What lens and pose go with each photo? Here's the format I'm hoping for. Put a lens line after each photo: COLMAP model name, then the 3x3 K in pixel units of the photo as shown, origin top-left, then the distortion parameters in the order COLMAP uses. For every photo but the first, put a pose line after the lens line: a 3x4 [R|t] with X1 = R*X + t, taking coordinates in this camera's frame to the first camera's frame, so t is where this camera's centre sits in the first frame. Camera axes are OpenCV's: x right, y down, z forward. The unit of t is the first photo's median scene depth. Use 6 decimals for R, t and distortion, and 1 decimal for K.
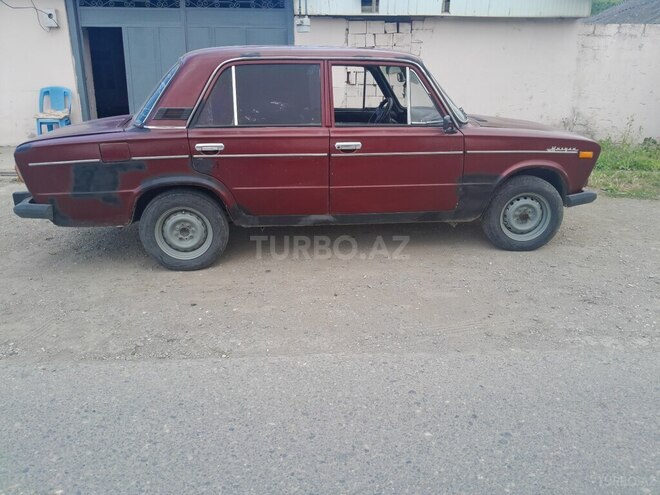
lens RADIAL K [[503.1, 0, 341.6], [0, 503.1, 259.2], [0, 0, 1]] dist [-0.014878, -0.004146]
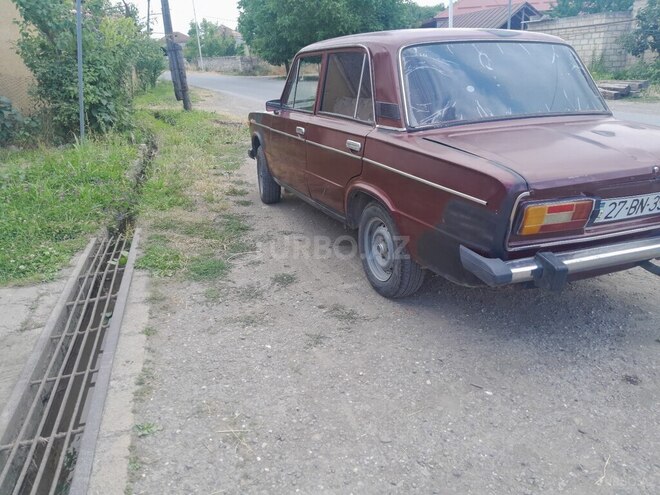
lens RADIAL K [[516.2, 0, 328.2], [0, 516.2, 258.5], [0, 0, 1]] dist [0.001539, -0.029413]
pose [[-0.228292, -0.341872, 0.911595, -1.052476], [0.372441, 0.834436, 0.406207, -0.526831], [-0.899539, 0.432249, -0.063168, 1.393576]]
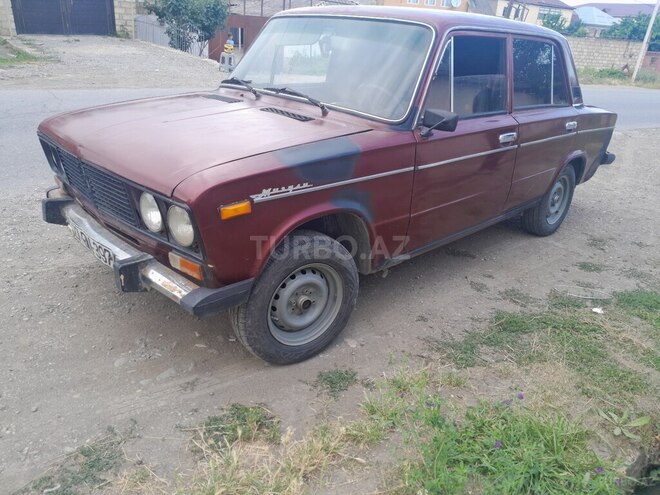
lens RADIAL K [[521.0, 0, 330.0], [0, 521.0, 247.5], [0, 0, 1]] dist [0.038604, -0.095208]
pose [[-0.807663, 0.170865, -0.564344, 0.600306], [-0.272131, 0.741053, 0.613828, -0.628251], [0.523091, 0.649342, -0.552024, 1.660930]]
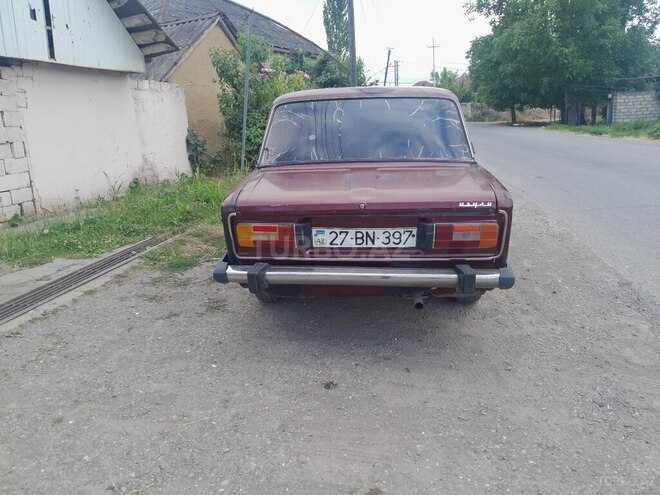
lens RADIAL K [[517.2, 0, 326.7], [0, 517.2, 252.3], [0, 0, 1]] dist [0.074537, -0.160775]
pose [[0.236407, -0.254253, 0.937799, -1.239638], [0.374780, 0.914333, 0.153414, -0.310188], [-0.896466, 0.315200, 0.311443, 0.842828]]
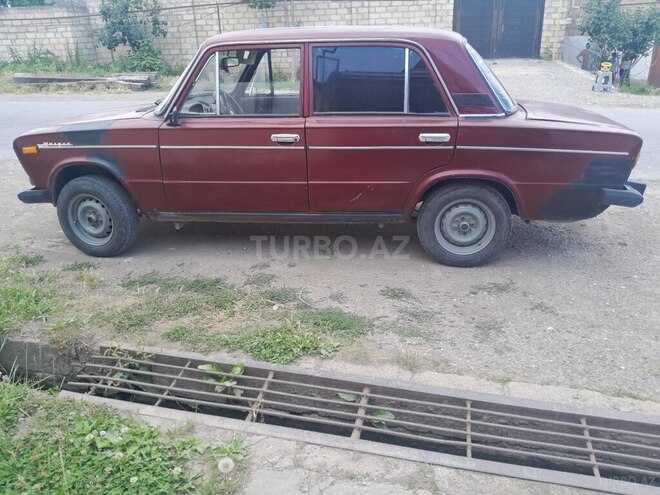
lens RADIAL K [[516.2, 0, 328.2], [0, 516.2, 258.5], [0, 0, 1]] dist [0.001539, -0.029413]
pose [[-0.959152, -0.099623, 0.264769, -0.364442], [0.111258, 0.727673, 0.676841, -0.762874], [-0.260094, 0.678651, -0.686865, 1.956576]]
